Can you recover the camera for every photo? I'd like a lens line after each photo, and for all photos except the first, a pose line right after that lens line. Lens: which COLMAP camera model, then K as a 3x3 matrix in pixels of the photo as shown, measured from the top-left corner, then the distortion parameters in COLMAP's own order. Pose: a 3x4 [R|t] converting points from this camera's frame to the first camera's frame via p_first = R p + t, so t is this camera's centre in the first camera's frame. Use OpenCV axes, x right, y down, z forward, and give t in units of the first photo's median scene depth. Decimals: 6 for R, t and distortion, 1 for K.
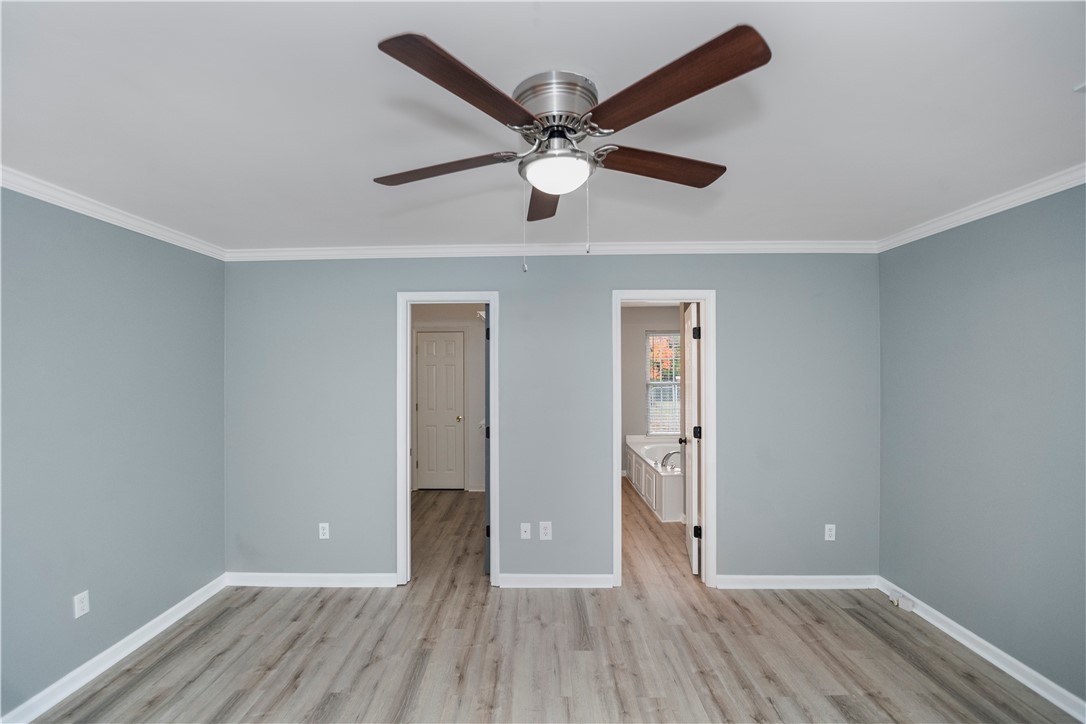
lens RADIAL K [[453.5, 0, 536.7], [0, 453.5, 356.8], [0, 0, 1]] dist [-0.004004, -0.013622]
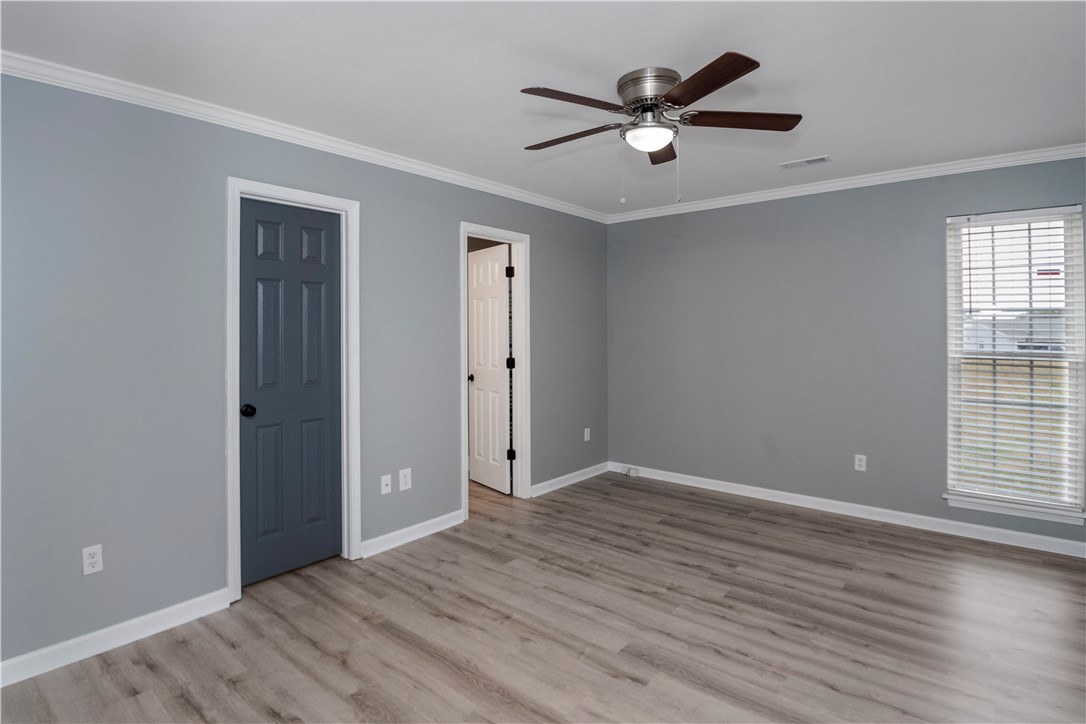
lens RADIAL K [[561.7, 0, 546.7], [0, 561.7, 313.0], [0, 0, 1]] dist [-0.015729, -0.002175]
pose [[0.610540, 0.026981, 0.791525, -0.864449], [-0.012934, 0.999626, -0.024099, 0.098746], [-0.791880, 0.004476, 0.610661, 0.129201]]
